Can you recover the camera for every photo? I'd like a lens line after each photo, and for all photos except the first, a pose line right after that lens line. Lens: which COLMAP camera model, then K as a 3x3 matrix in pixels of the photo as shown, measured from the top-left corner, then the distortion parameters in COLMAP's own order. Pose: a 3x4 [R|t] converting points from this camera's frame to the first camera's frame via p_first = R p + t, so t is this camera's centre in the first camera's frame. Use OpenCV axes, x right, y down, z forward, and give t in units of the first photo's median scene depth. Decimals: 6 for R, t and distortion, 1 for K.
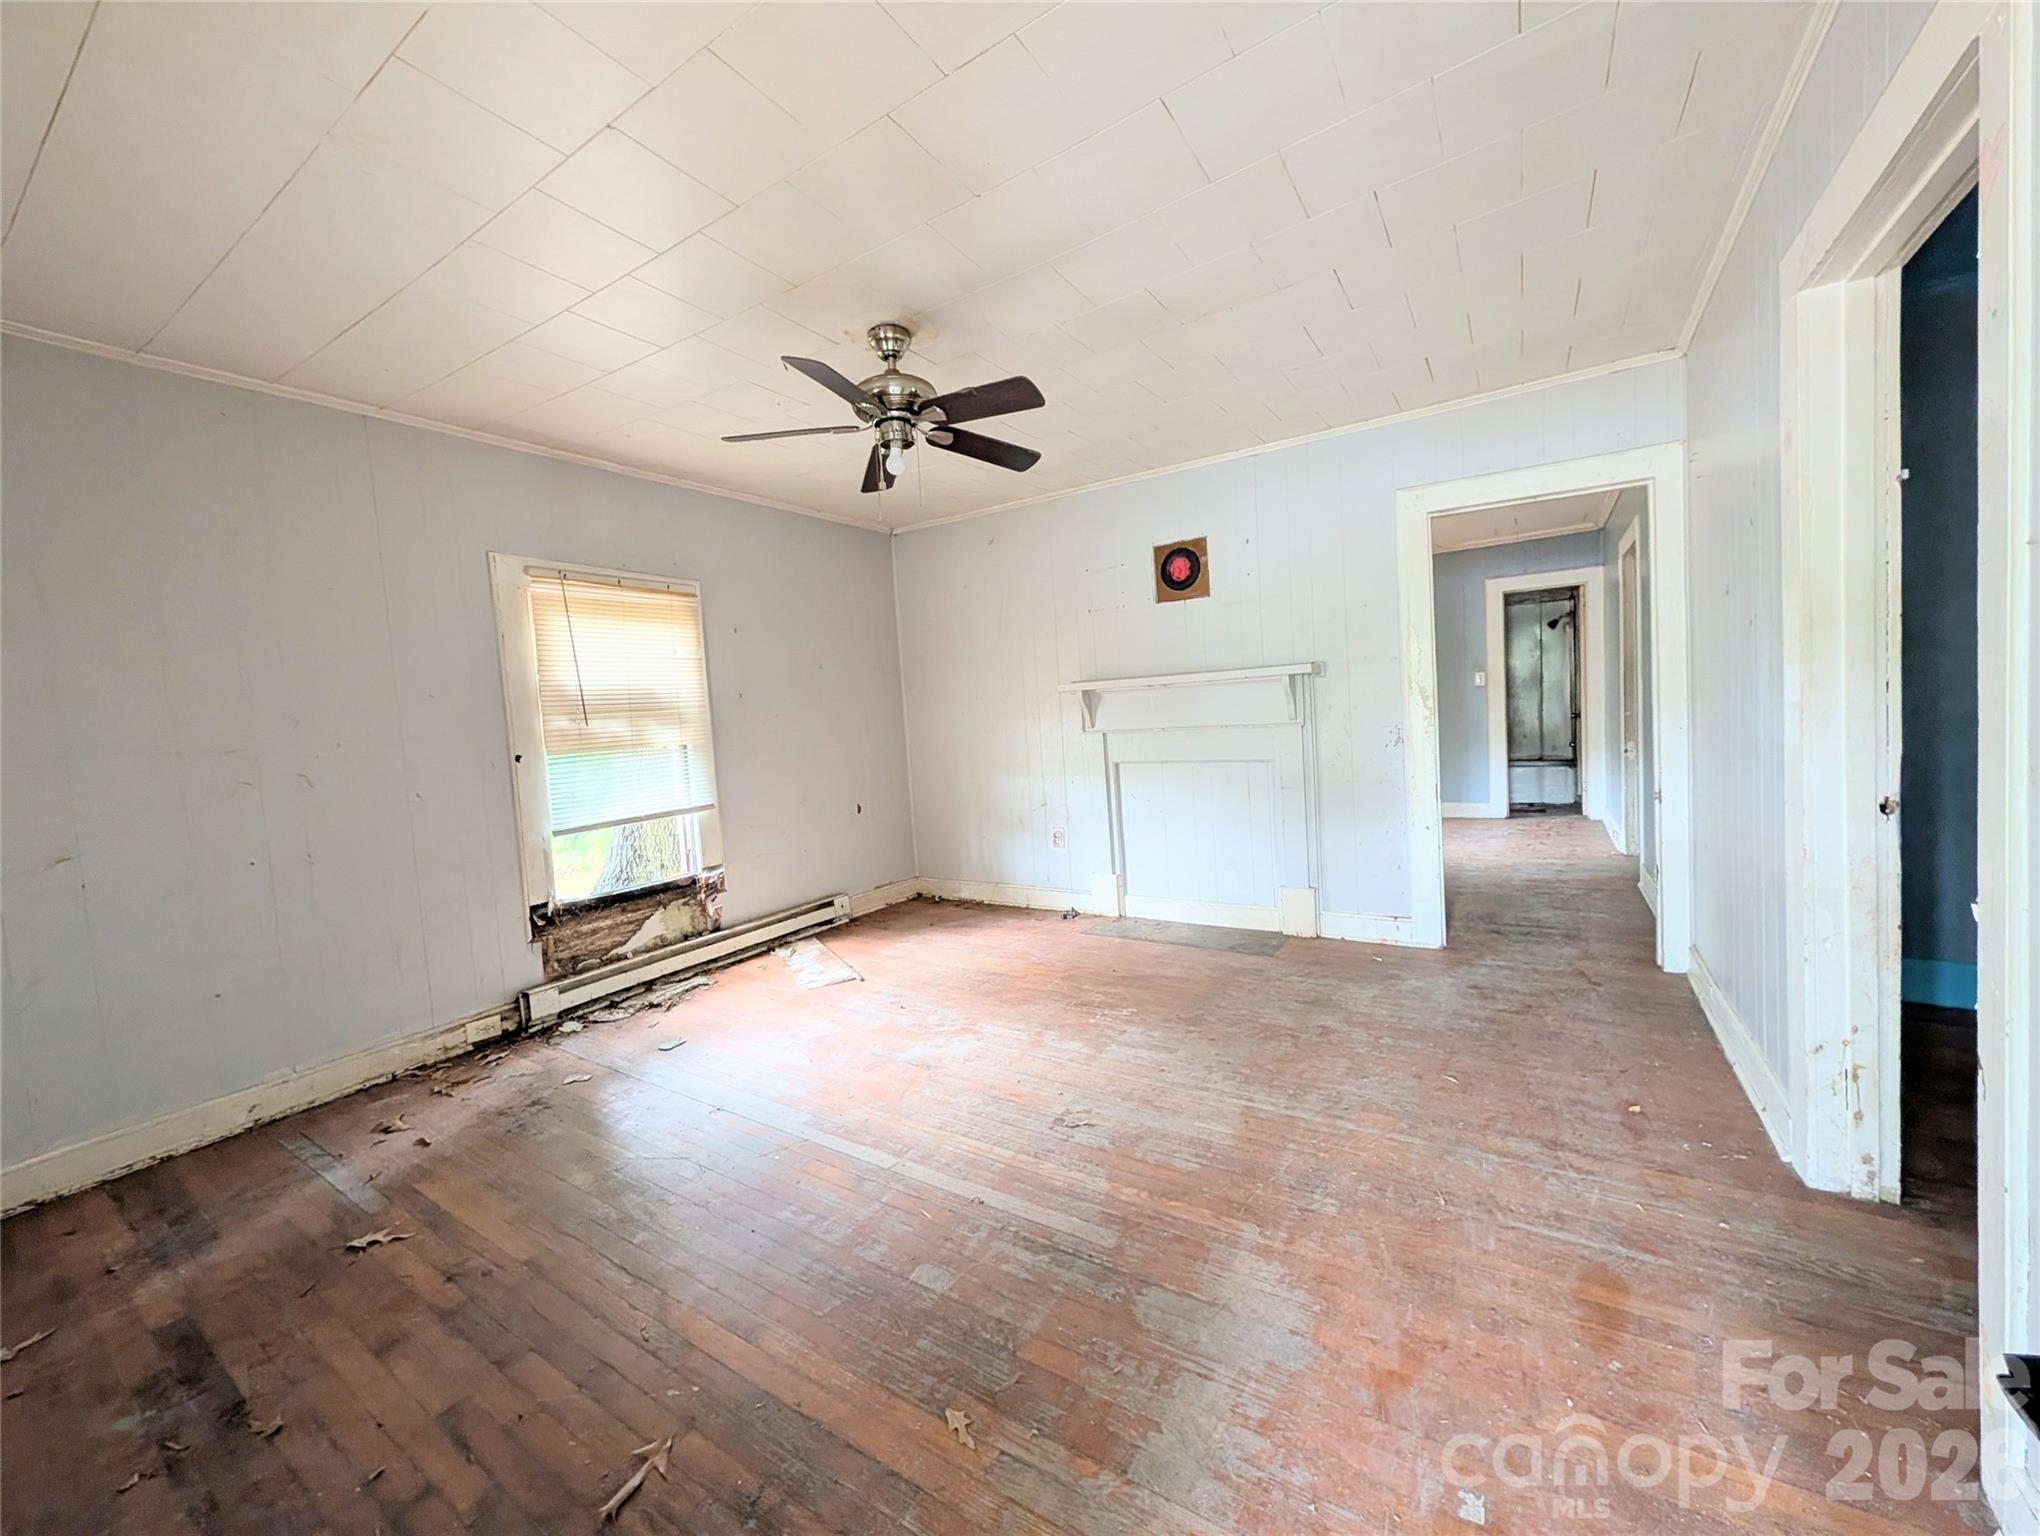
lens RADIAL K [[785.0, 0, 1020.0], [0, 785.0, 768.0], [0, 0, 1]] dist [0.001850, 0.000176]
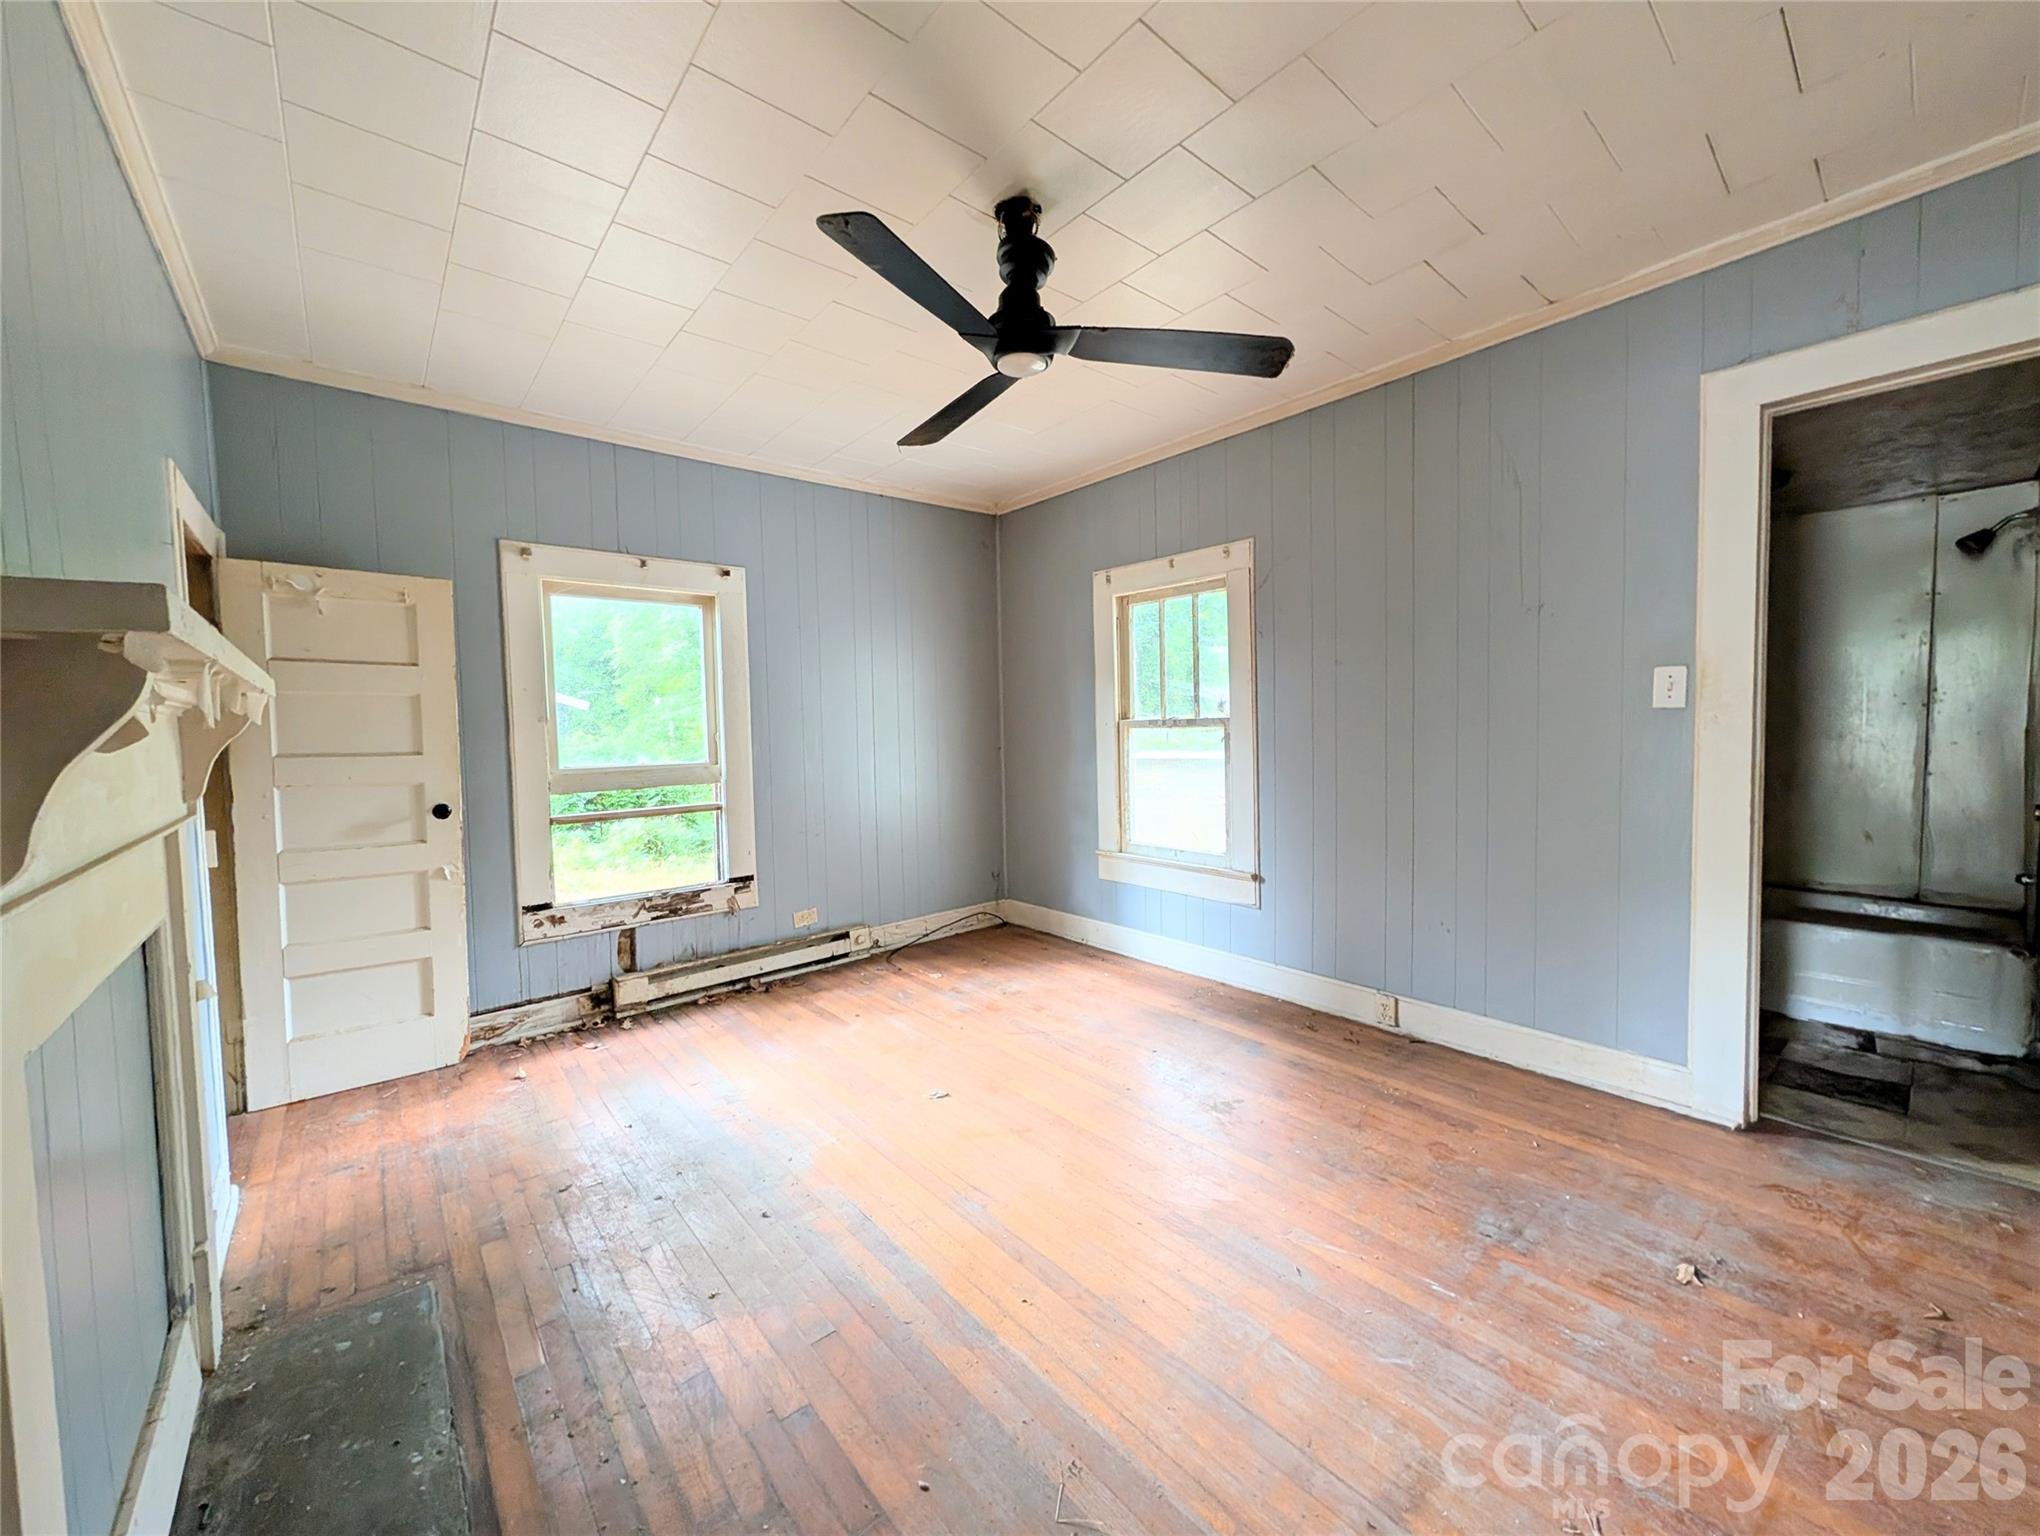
lens RADIAL K [[785.0, 0, 1020.0], [0, 785.0, 768.0], [0, 0, 1]] dist [0.001850, 0.000176]
pose [[0.955958, 0.051732, -0.288907, 0.172179], [-0.049275, 0.998661, 0.015774, -0.029107], [0.289336, -0.000843, 0.957227, 0.246863]]
